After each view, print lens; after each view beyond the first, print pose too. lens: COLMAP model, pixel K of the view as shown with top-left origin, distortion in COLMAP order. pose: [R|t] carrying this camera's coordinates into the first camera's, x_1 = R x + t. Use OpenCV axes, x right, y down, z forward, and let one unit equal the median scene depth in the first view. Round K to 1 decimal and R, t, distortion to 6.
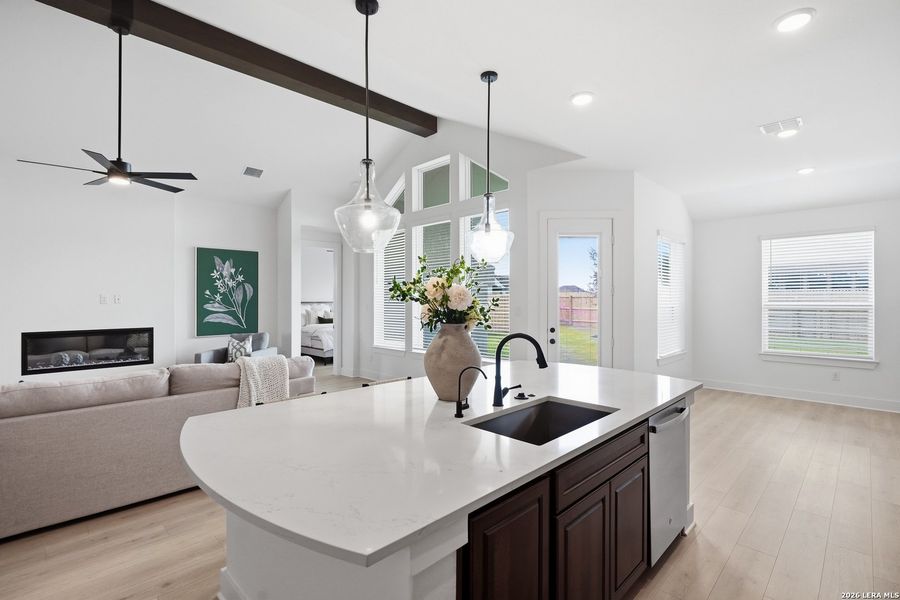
lens RADIAL K [[420.2, 0, 444.7], [0, 420.2, 297.6], [0, 0, 1]] dist [-0.000528, 0.000483]
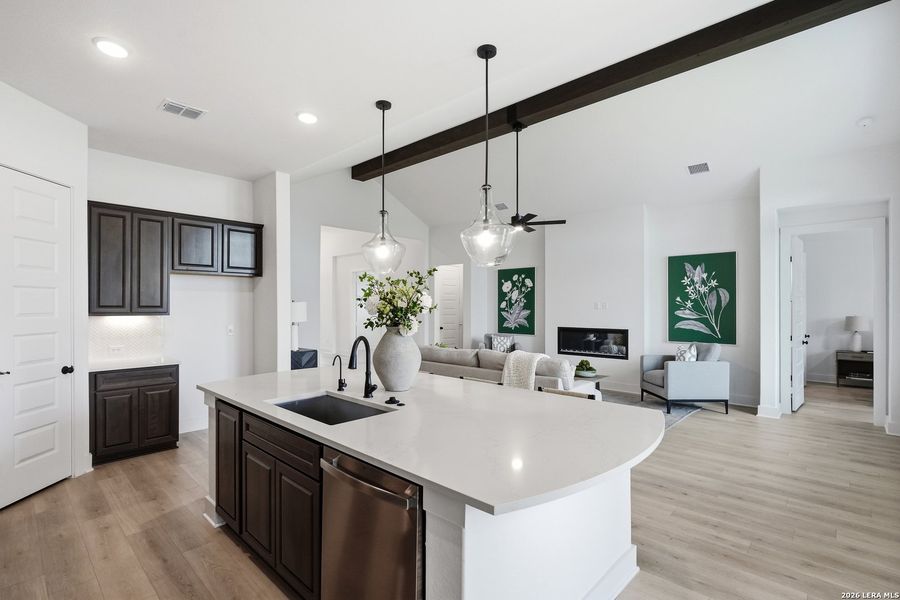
lens RADIAL K [[422.3, 0, 447.2], [0, 422.3, 304.8], [0, 0, 1]] dist [-0.007526, 0.001738]
pose [[0.042061, -0.000774, -0.999115, 0.434065], [0.004782, 0.999988, -0.000573, -0.000771], [0.999104, -0.004753, 0.042064, 0.393636]]
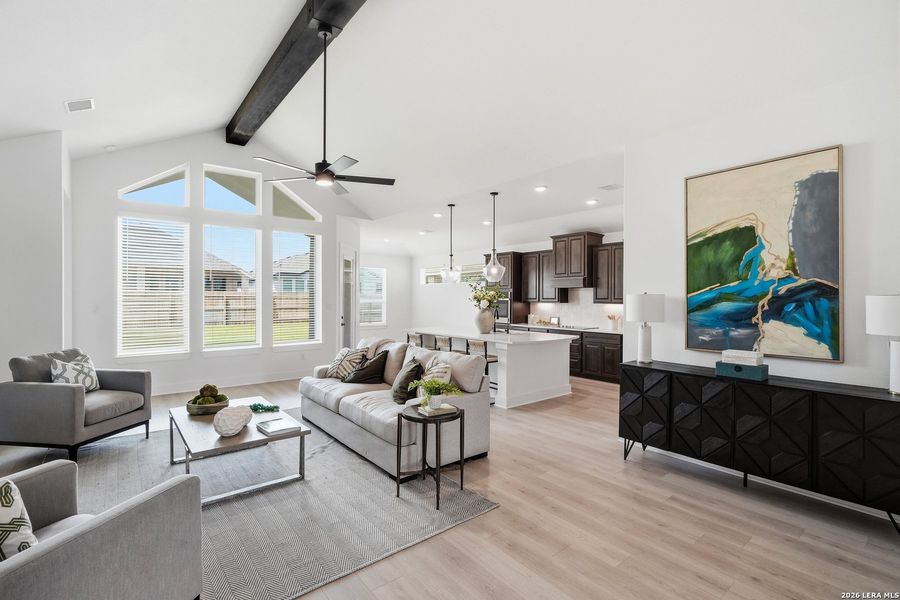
lens RADIAL K [[416.0, 0, 446.5], [0, 416.0, 298.6], [0, 0, 1]] dist [-0.004093, 0.000215]
pose [[0.104390, -0.001328, 0.994536, -1.009655], [-0.007959, 0.999966, 0.002170, -0.001267], [-0.994505, -0.008142, 0.104376, 0.347294]]
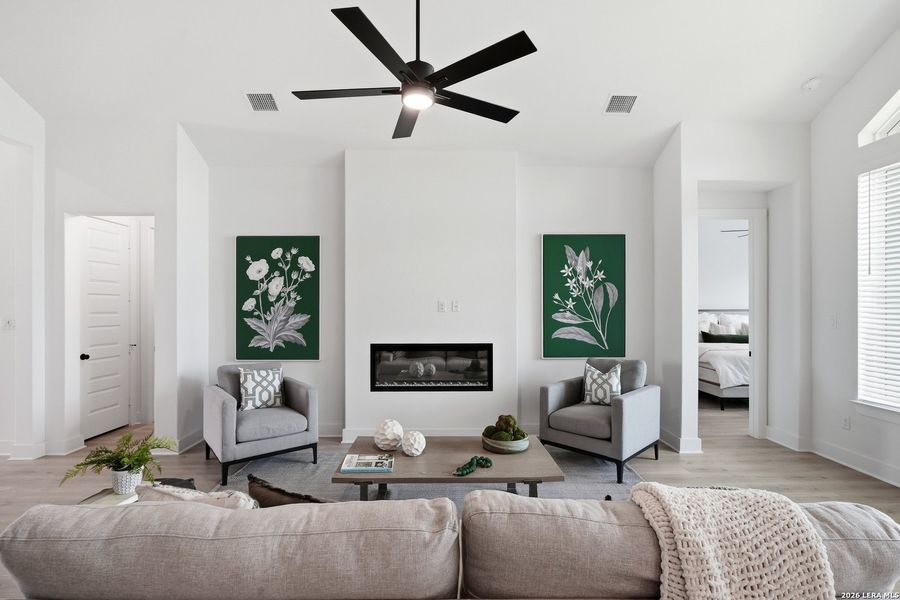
lens RADIAL K [[422.3, 0, 447.2], [0, 422.3, 304.8], [0, 0, 1]] dist [-0.007526, 0.001738]
pose [[0.720477, -0.001940, -0.693476, -0.201003], [0.003730, 0.999992, 0.001078, -0.000158], [0.693469, -0.003364, 0.720479, 0.354403]]
